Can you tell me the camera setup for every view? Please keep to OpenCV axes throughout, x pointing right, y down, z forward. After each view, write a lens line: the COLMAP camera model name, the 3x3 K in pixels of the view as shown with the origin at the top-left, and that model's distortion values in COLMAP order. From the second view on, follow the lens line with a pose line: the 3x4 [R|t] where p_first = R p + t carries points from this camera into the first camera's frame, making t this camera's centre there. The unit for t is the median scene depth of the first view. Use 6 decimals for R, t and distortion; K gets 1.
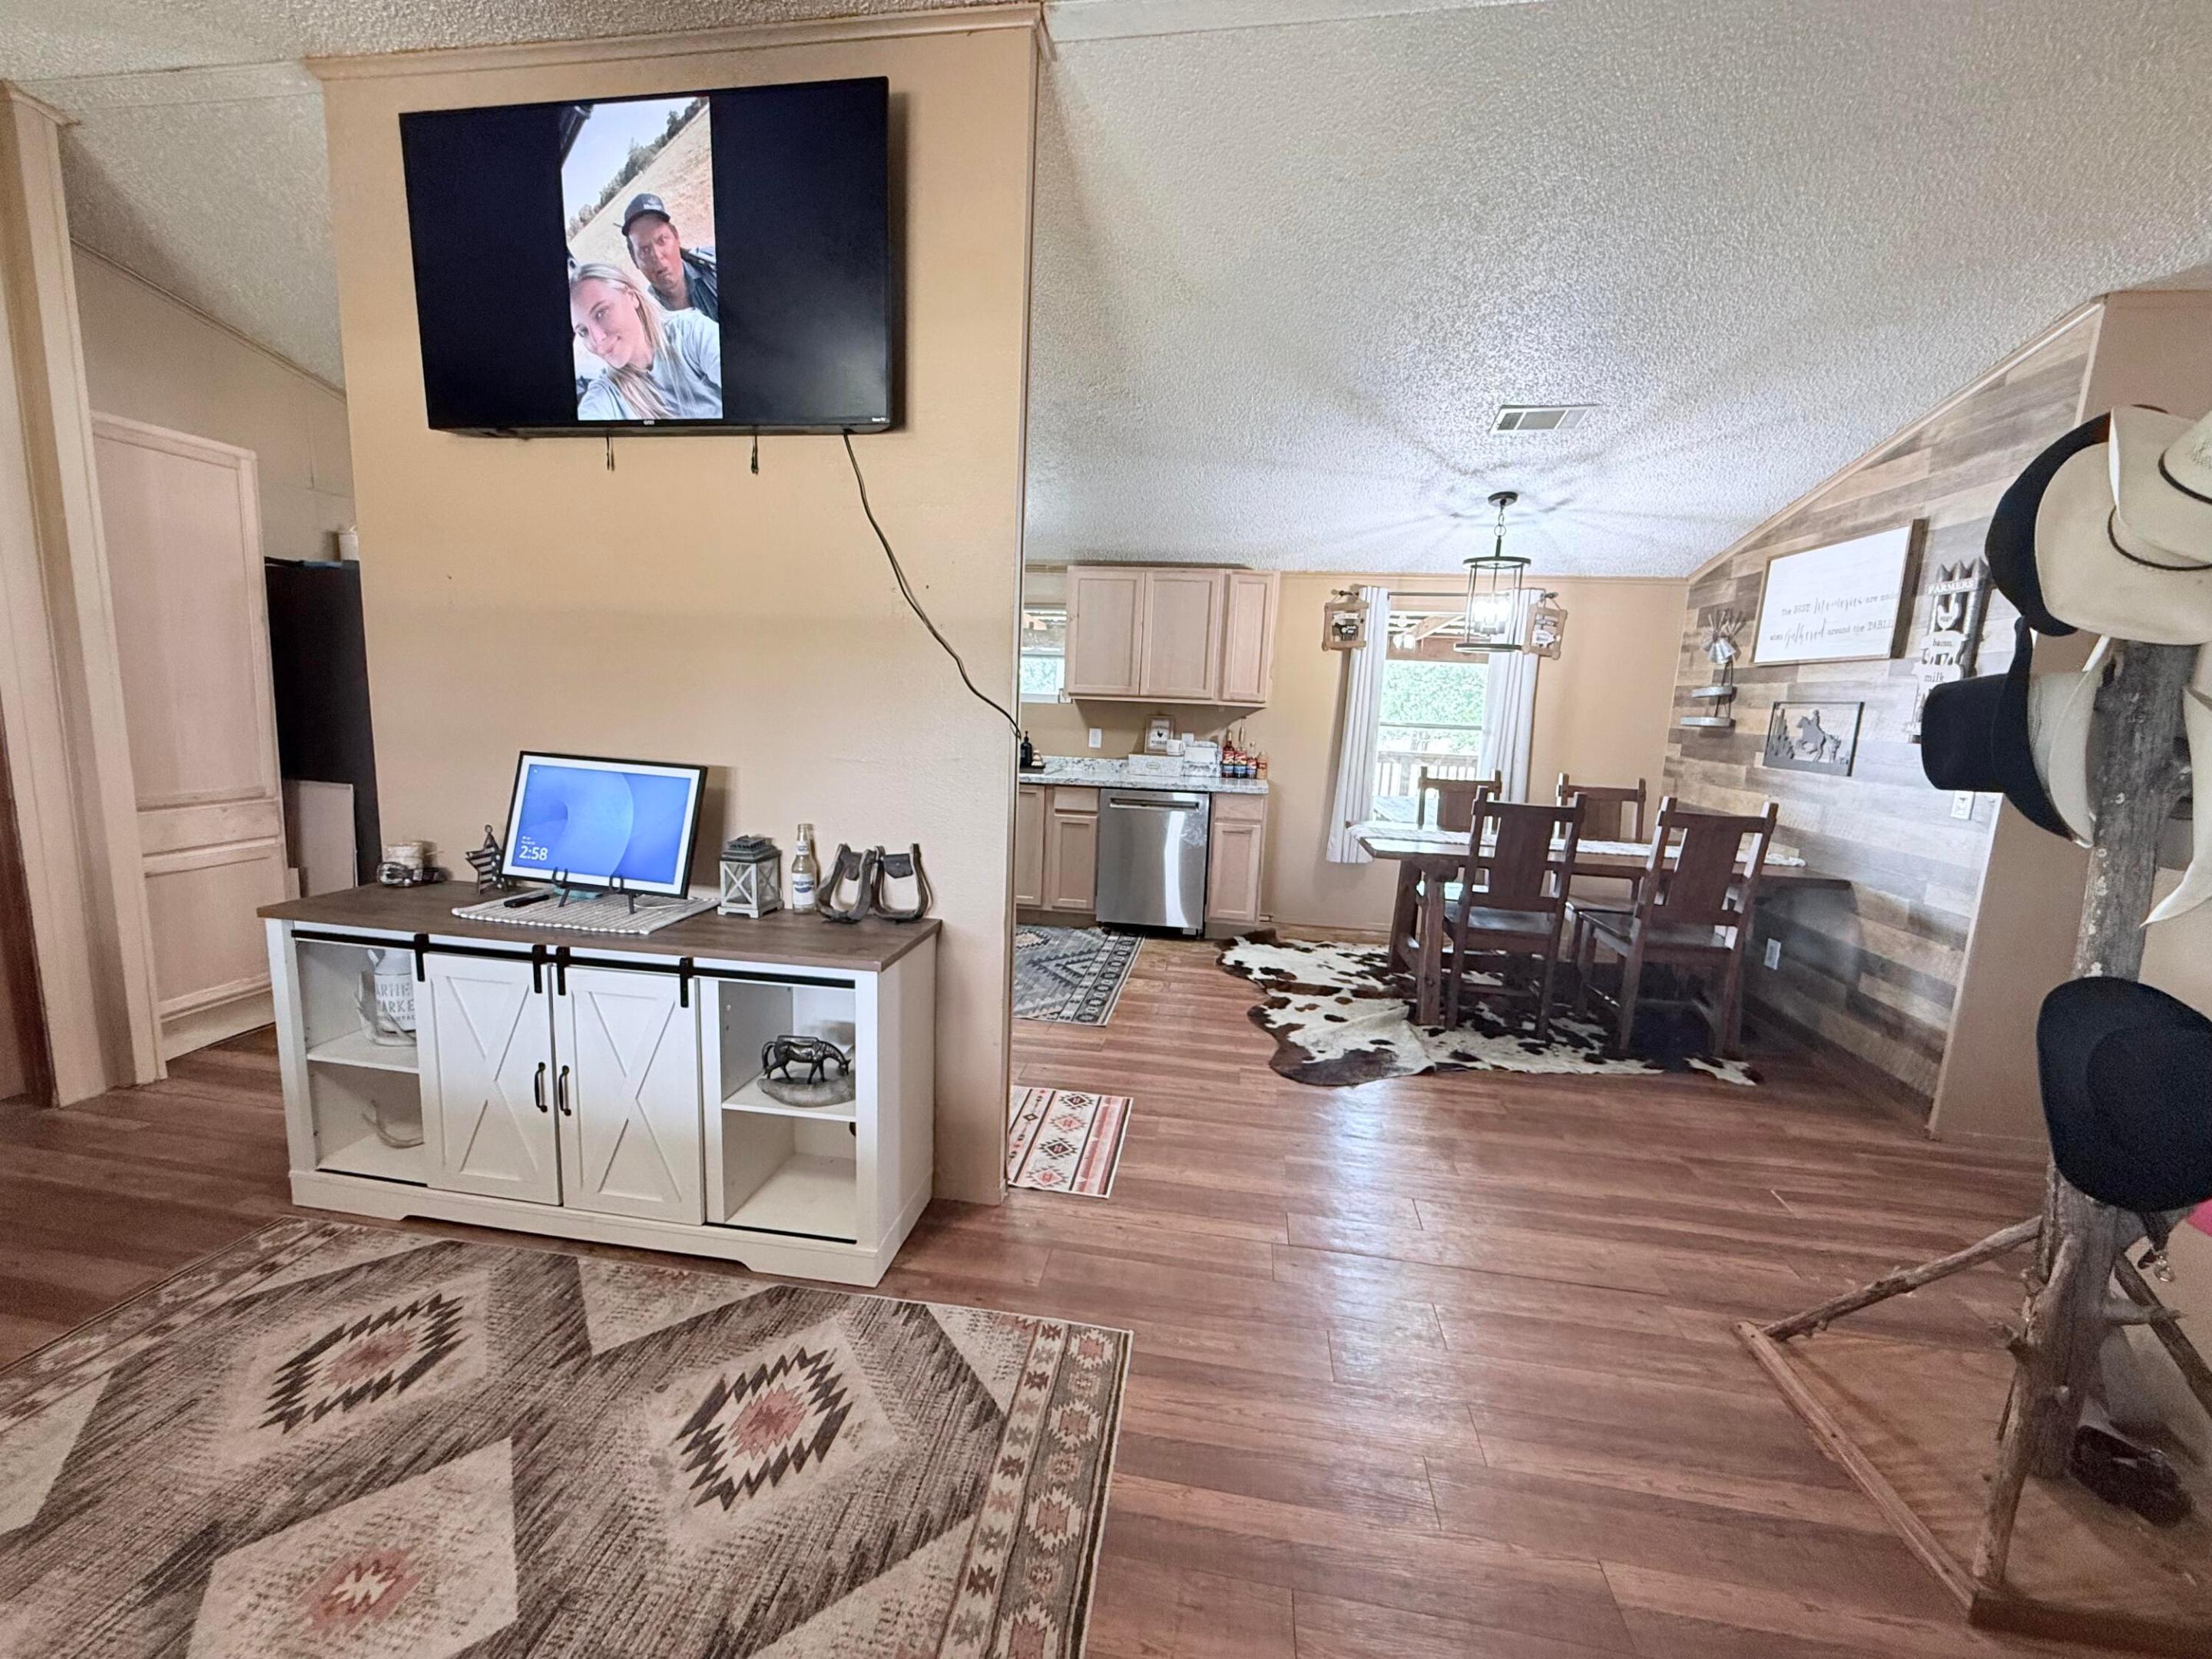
lens RADIAL K [[882.5, 0, 1102.1], [0, 882.5, 829.4], [0, 0, 1]] dist [-0.000413, 0.000120]
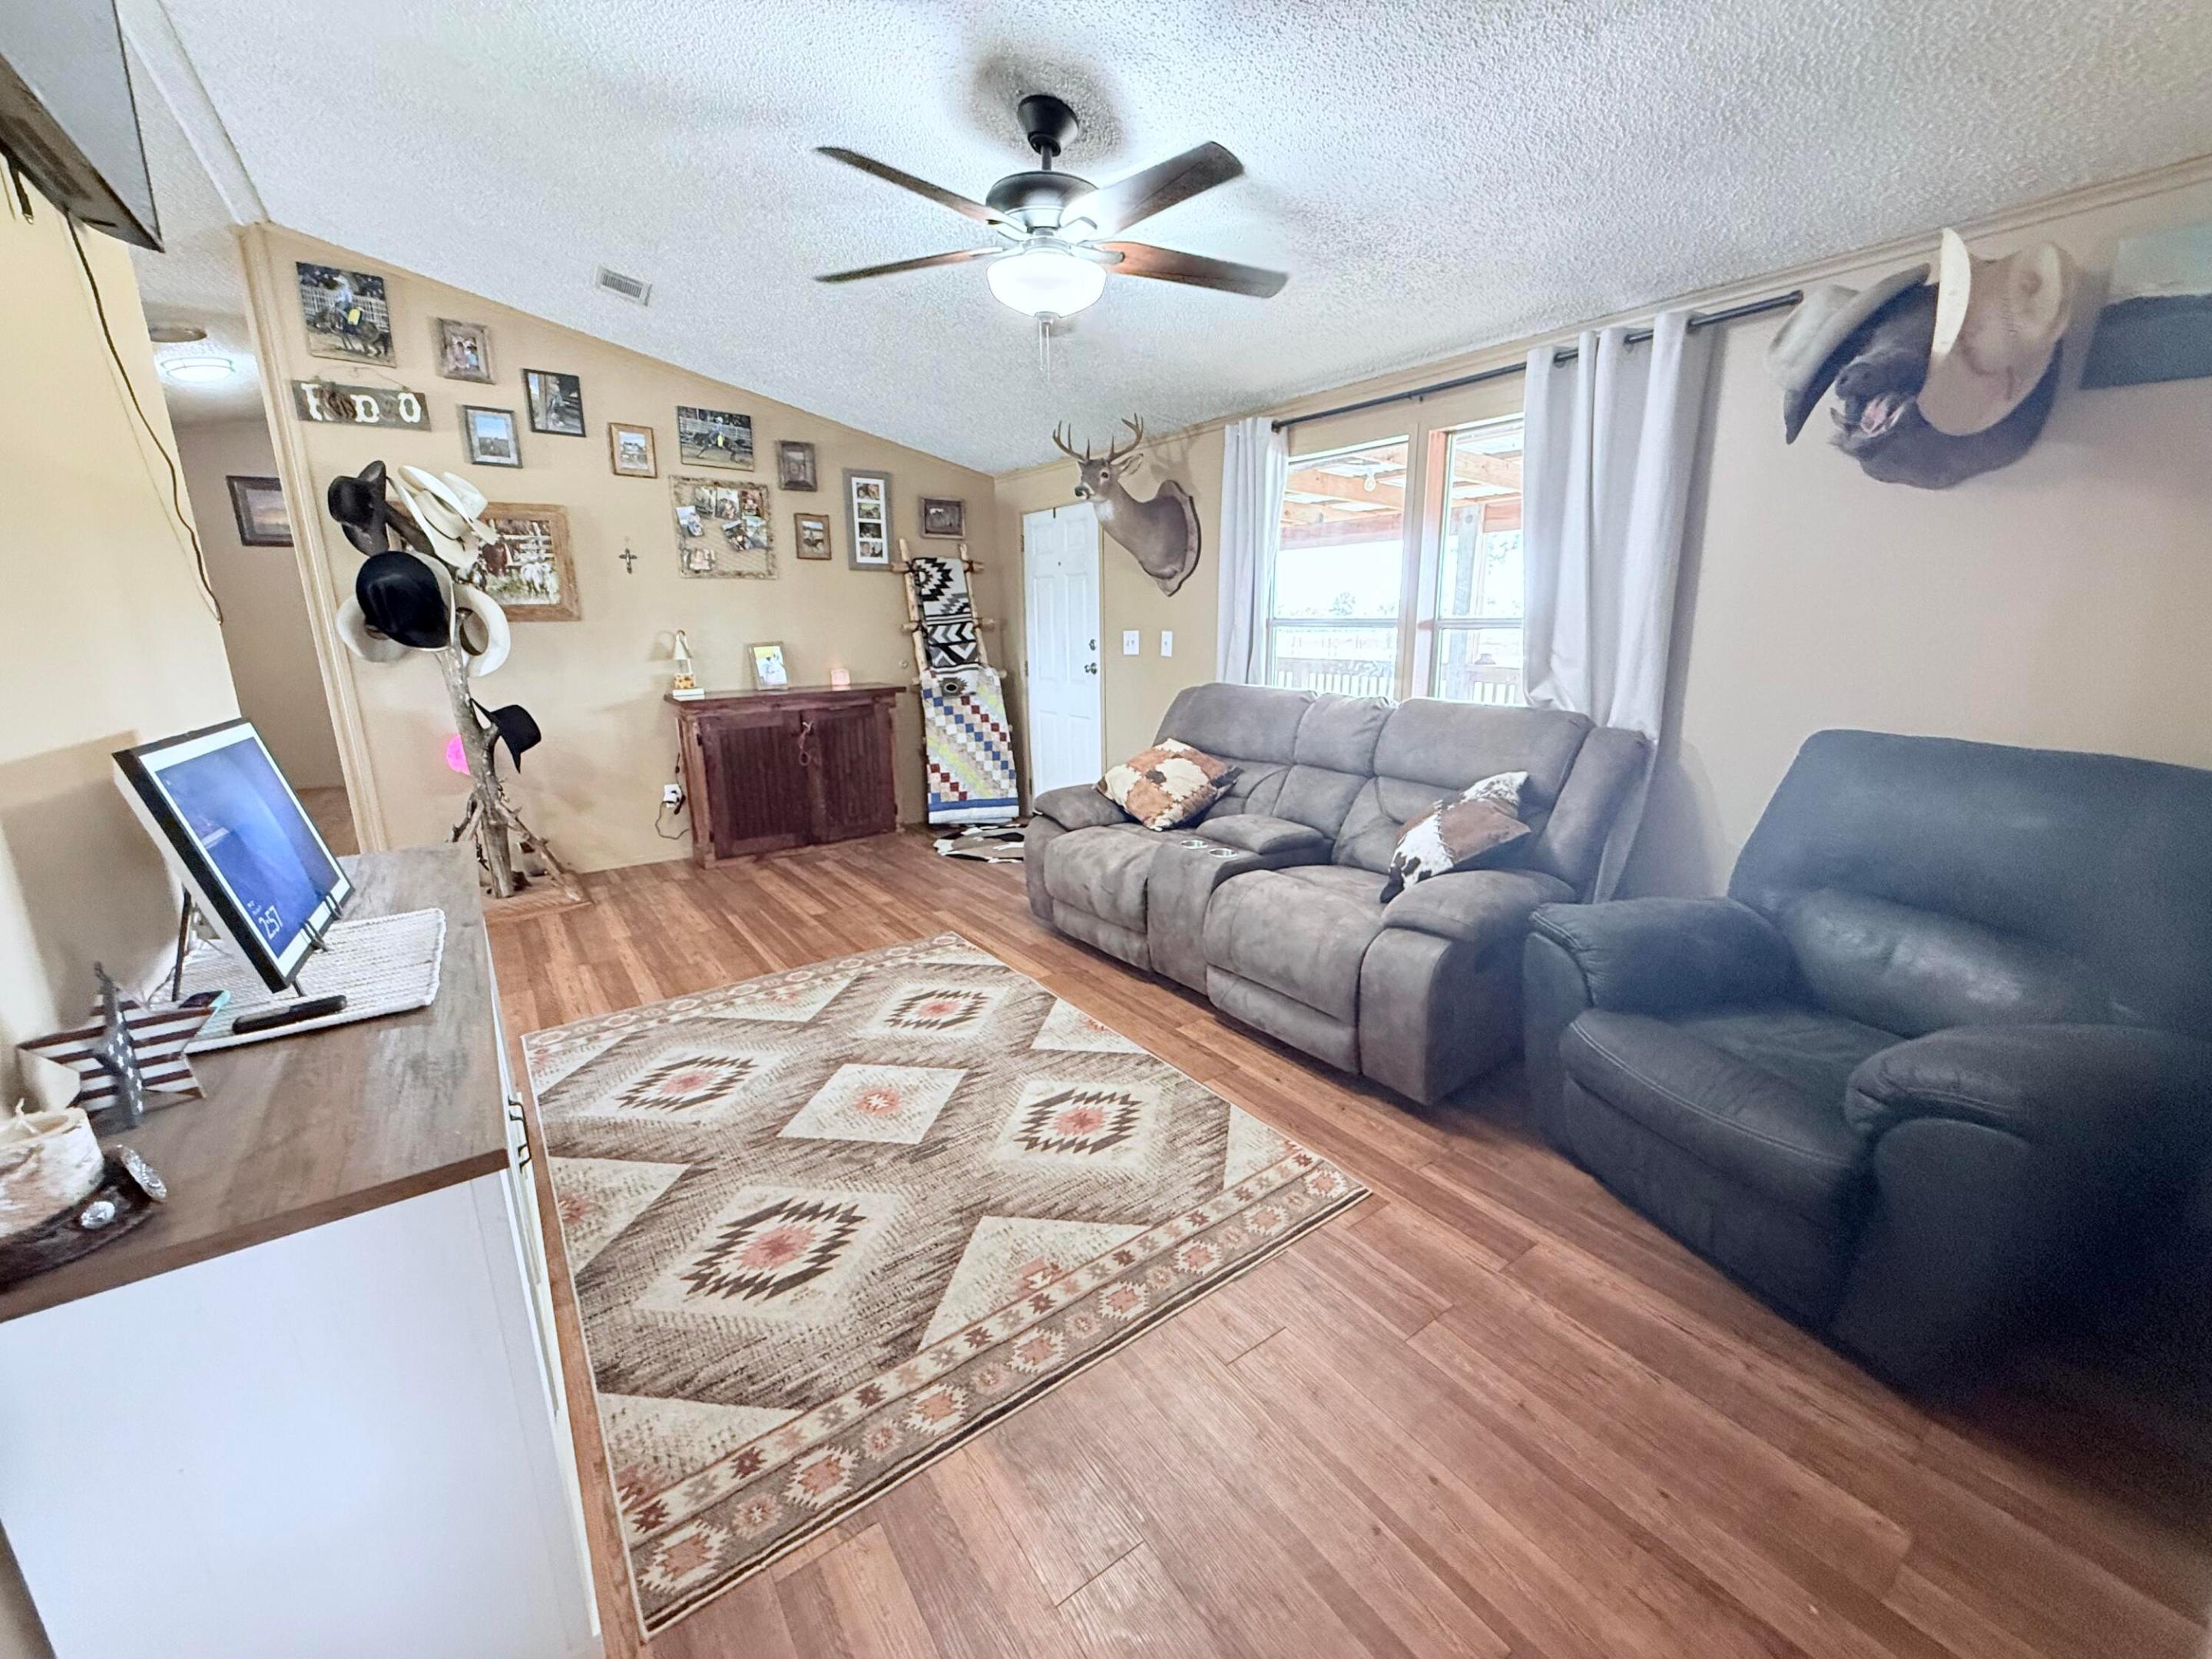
lens RADIAL K [[882.5, 0, 1102.2], [0, 882.5, 829.8], [0, 0, 1]] dist [-0.000413, 0.000120]
pose [[-0.699656, -0.205283, 0.684354, -0.816913], [0.084033, 0.927544, 0.364144, -0.107104], [-0.709521, 0.312284, -0.631711, 0.584648]]
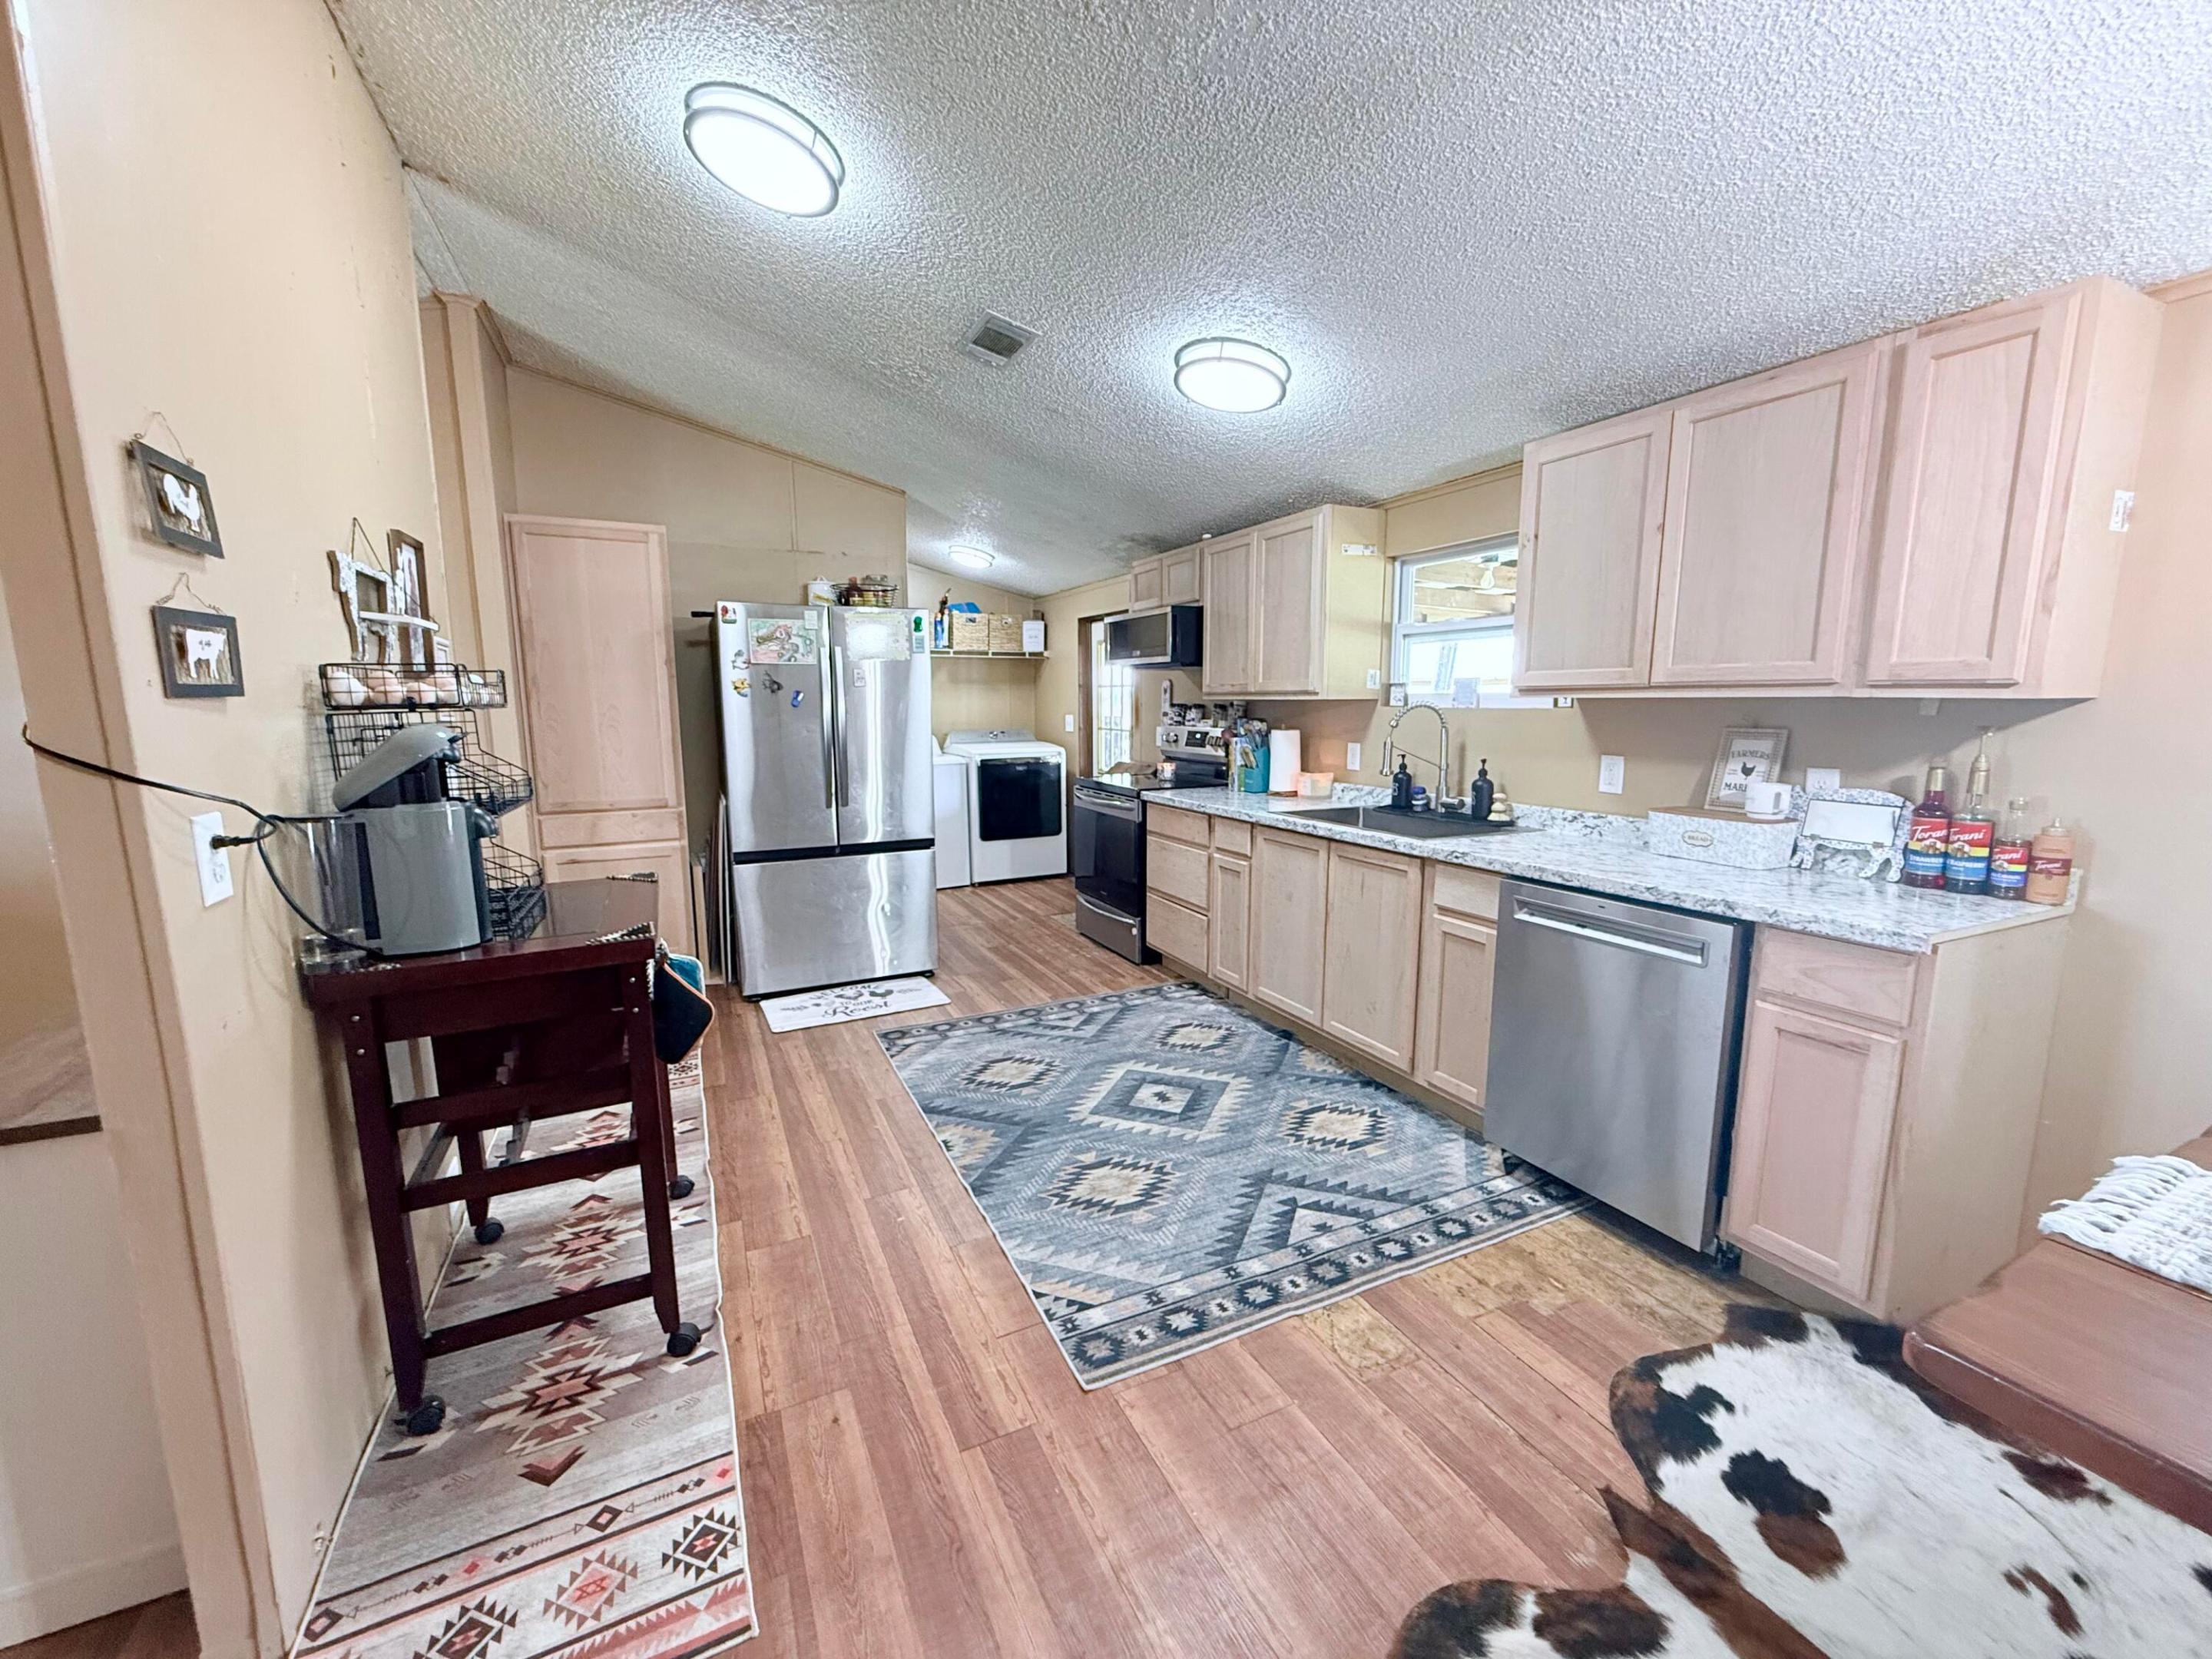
lens RADIAL K [[882.5, 0, 1100.1], [0, 882.5, 829.7], [0, 0, 1]] dist [-0.000413, 0.000120]
pose [[0.571205, 0.077160, -0.817172, 0.361342], [-0.095922, 0.995025, 0.026904, -0.085823], [0.815183, 0.063017, 0.575765, 0.704405]]
